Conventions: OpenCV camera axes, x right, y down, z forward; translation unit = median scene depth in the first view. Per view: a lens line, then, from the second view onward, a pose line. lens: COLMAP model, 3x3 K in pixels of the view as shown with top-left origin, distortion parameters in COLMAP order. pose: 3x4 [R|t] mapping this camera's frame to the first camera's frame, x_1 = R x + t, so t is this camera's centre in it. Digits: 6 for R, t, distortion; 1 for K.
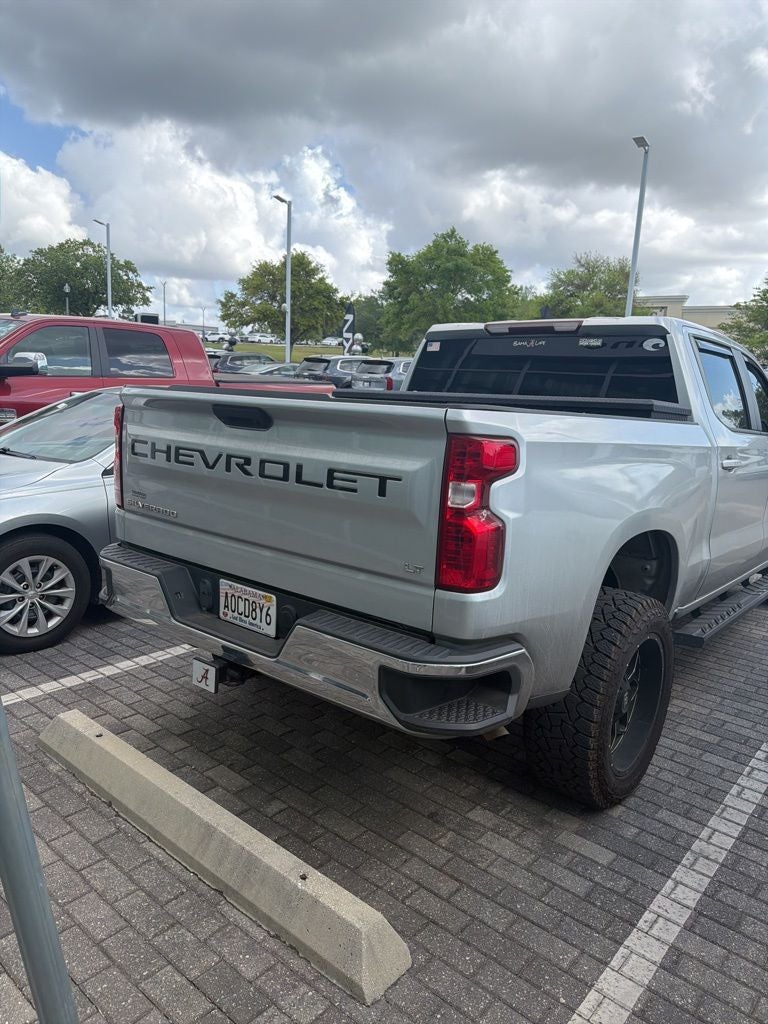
lens RADIAL K [[714.8, 0, 382.1], [0, 714.8, 507.1], [0, 0, 1]] dist [0.051640, -0.055839]
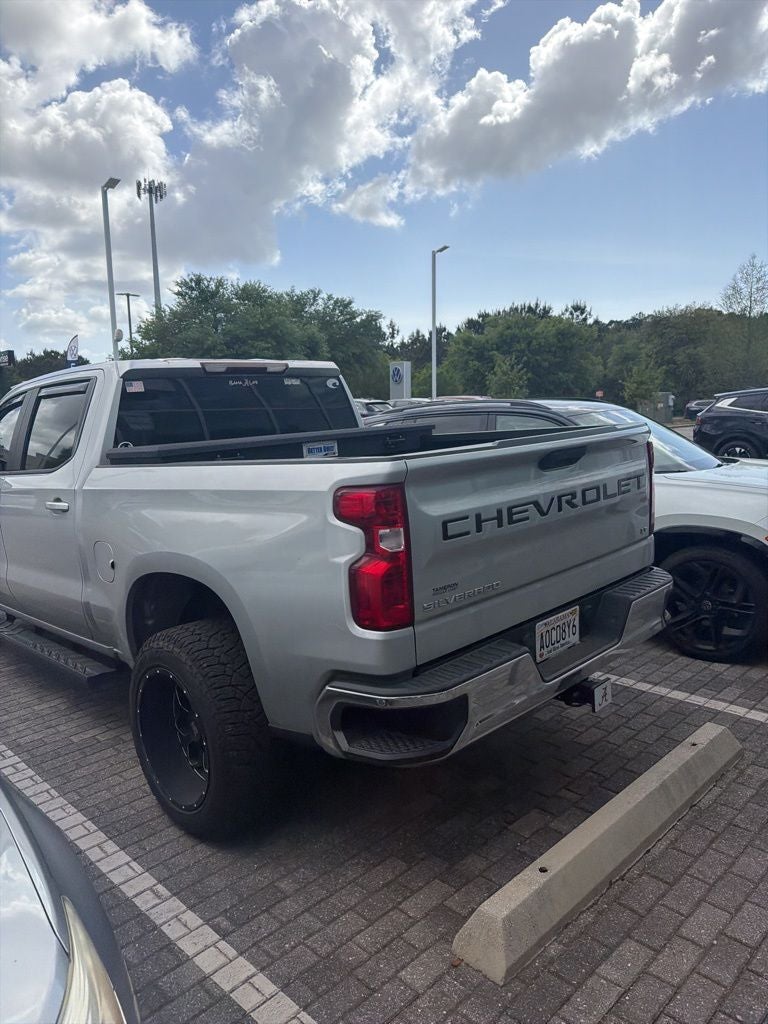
lens RADIAL K [[714.8, 0, 372.8], [0, 714.8, 507.7], [0, 0, 1]] dist [0.051640, -0.055839]
pose [[0.108767, -0.196169, 0.974519, -1.192432], [0.224139, 0.959930, 0.168216, -0.276202], [-0.968469, 0.200132, 0.148377, 1.032760]]
